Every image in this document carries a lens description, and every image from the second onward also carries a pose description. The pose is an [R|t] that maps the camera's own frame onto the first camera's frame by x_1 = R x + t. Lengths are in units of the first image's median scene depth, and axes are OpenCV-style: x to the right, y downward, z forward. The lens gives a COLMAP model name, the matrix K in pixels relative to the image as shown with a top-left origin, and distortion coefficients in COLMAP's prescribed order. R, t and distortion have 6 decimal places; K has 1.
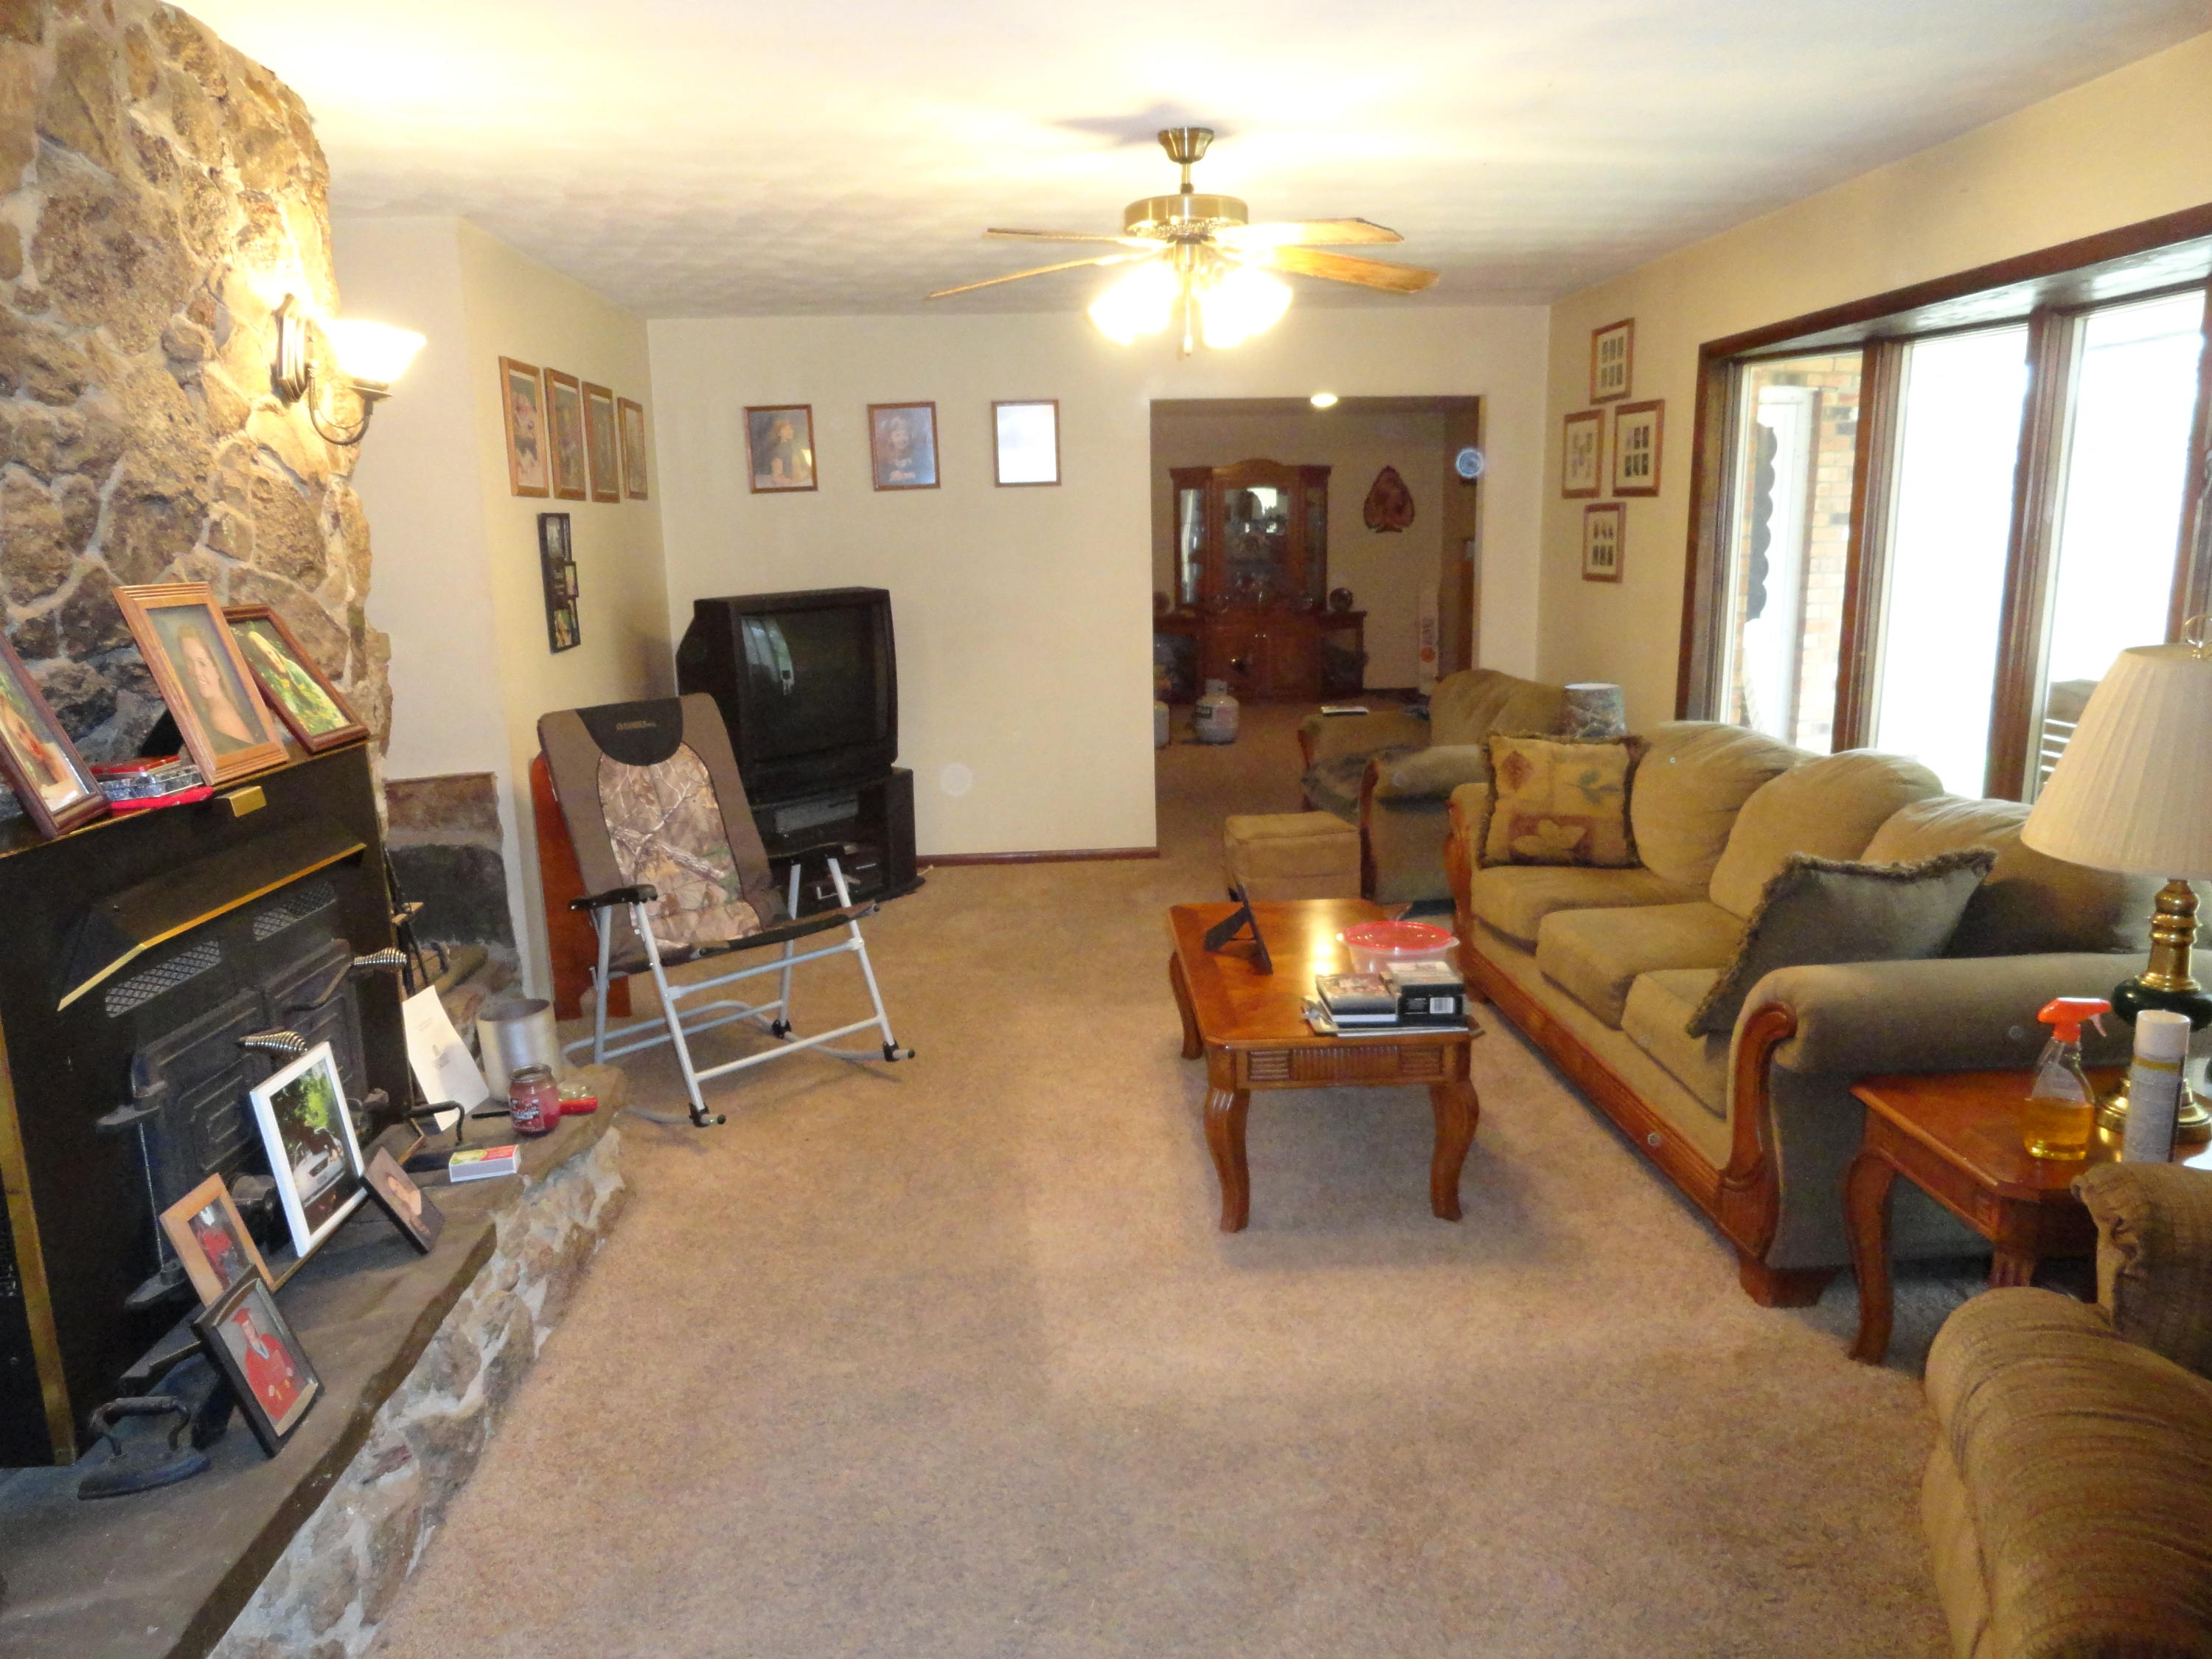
lens RADIAL K [[1502.7, 0, 1106.0], [0, 1502.7, 829.5], [0, 0, 1]] dist [0.003769, 0.000192]
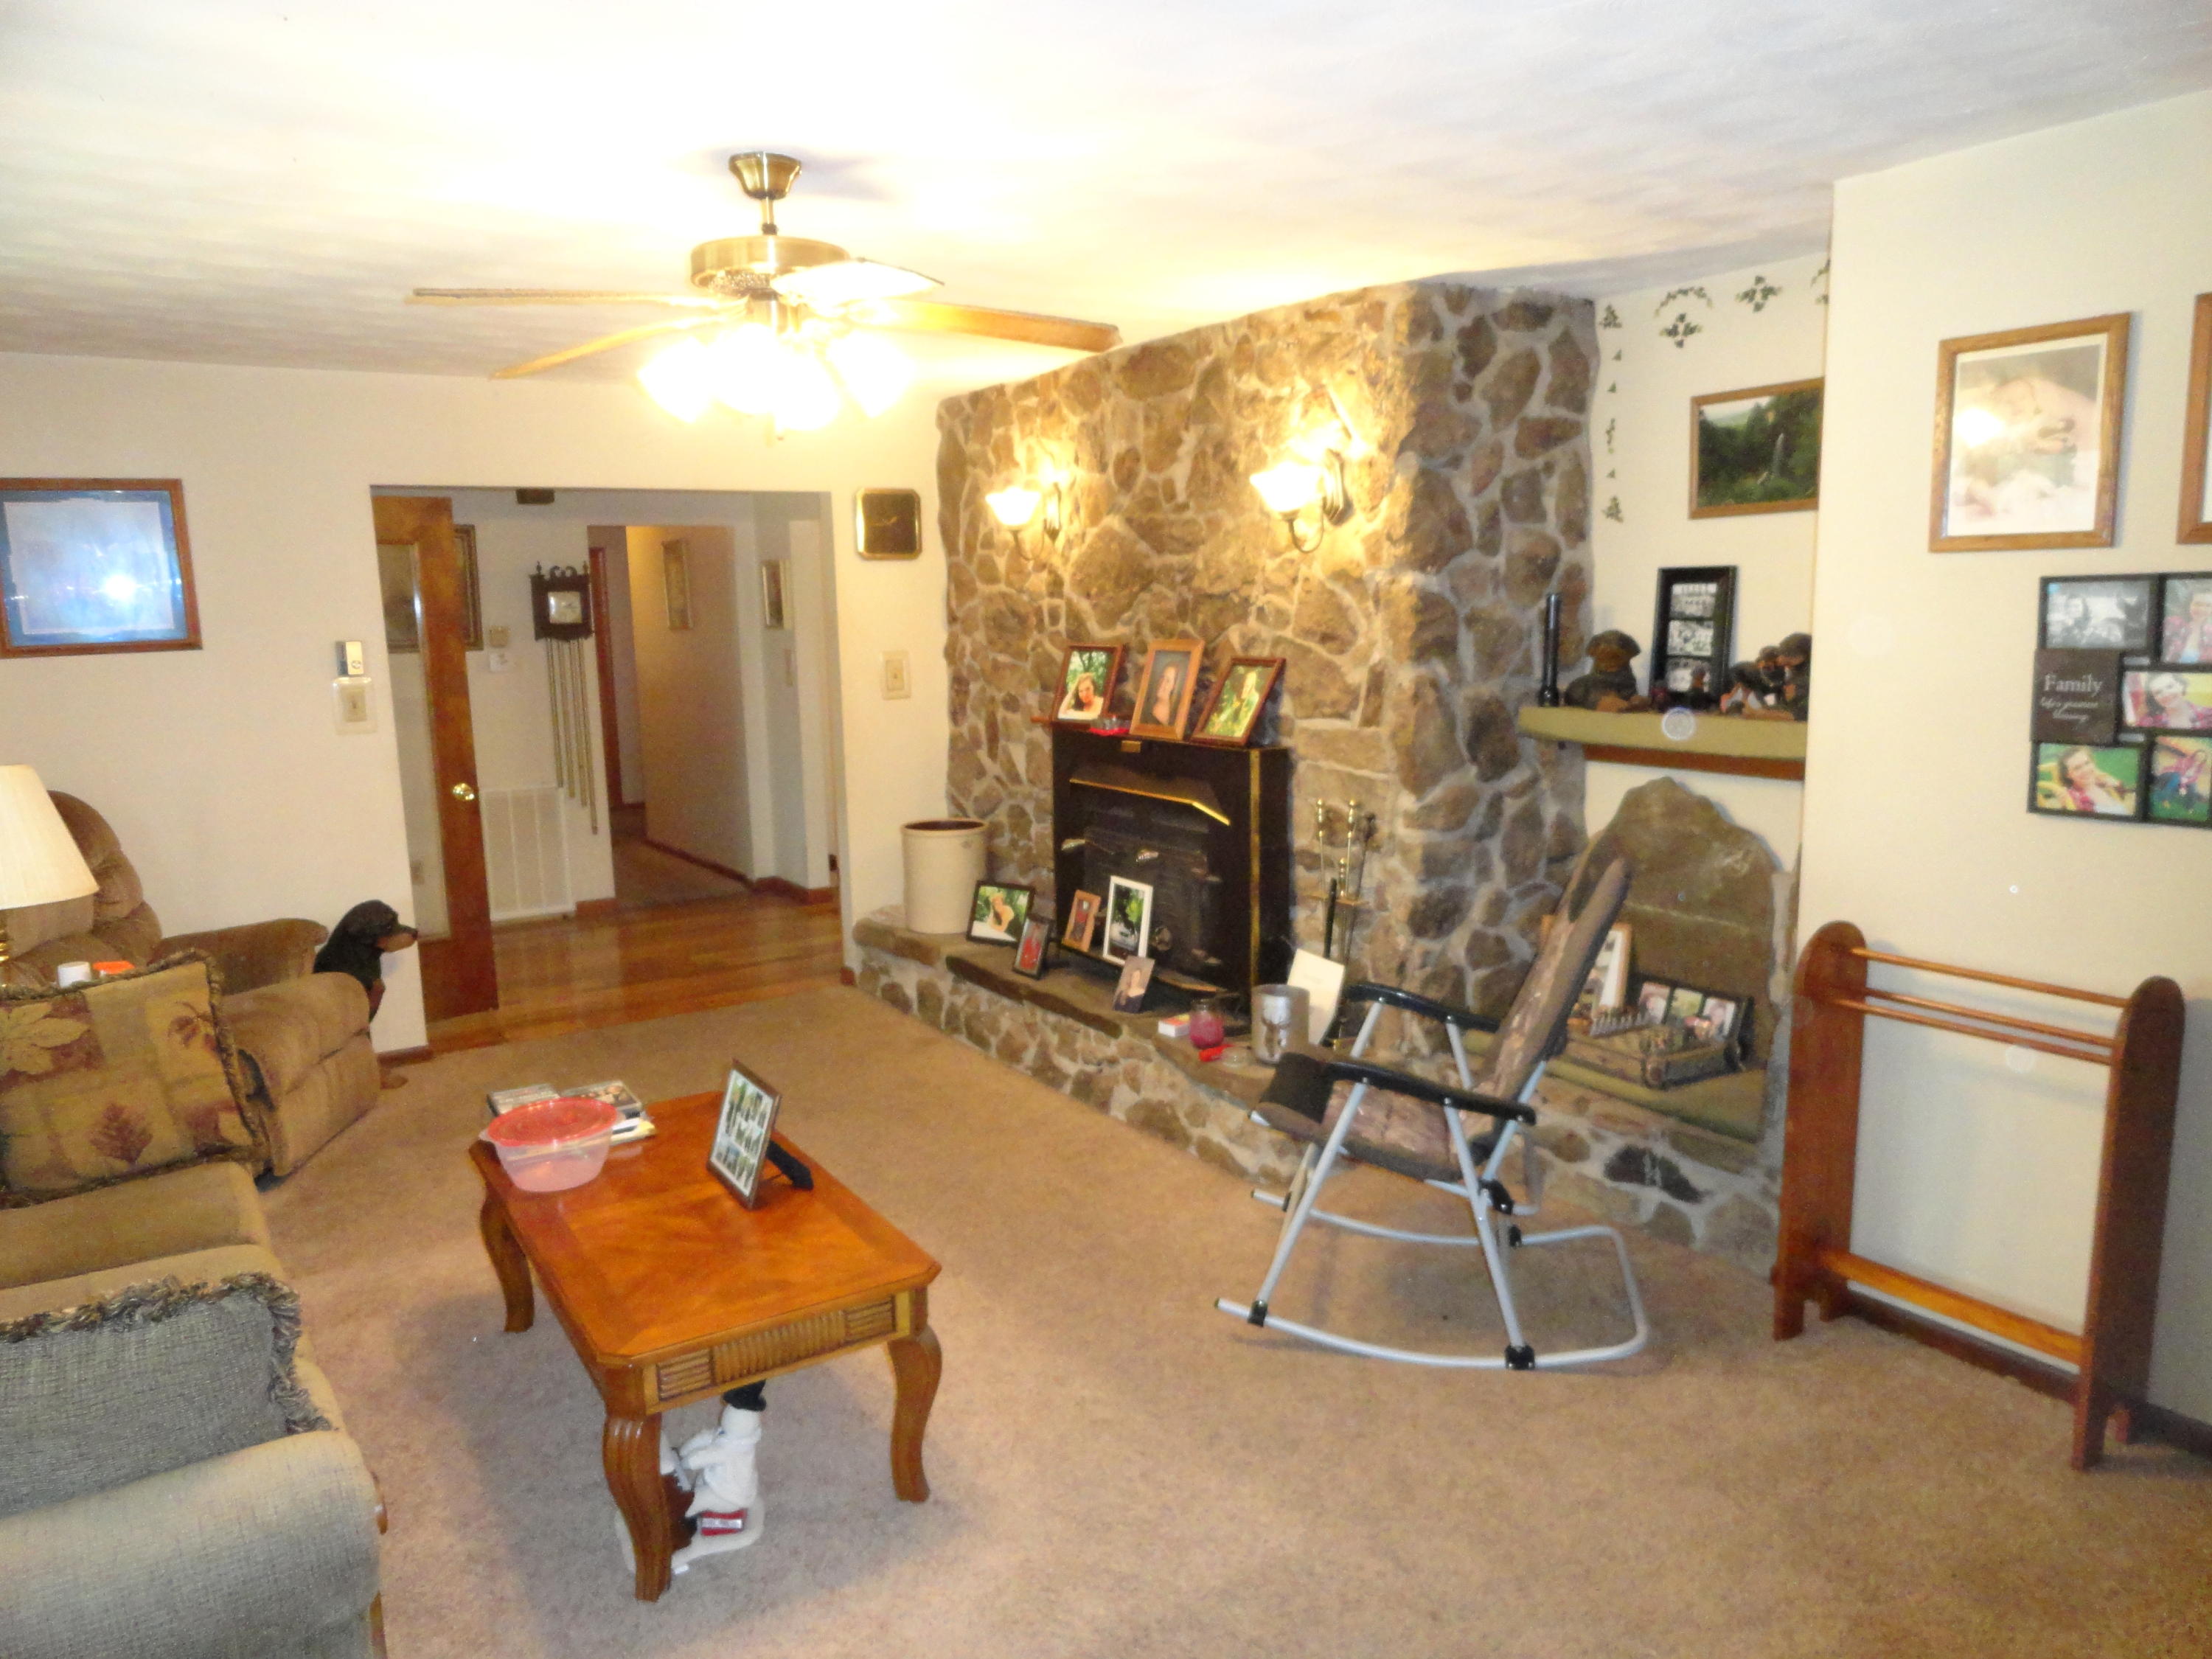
lens RADIAL K [[1502.7, 0, 1106.0], [0, 1502.7, 829.5], [0, 0, 1]] dist [0.003769, 0.000192]
pose [[-0.861243, 0.118171, -0.494264, 0.169387], [-0.059331, 0.942557, 0.328734, -0.205184], [0.504718, 0.312445, -0.804759, 0.939967]]
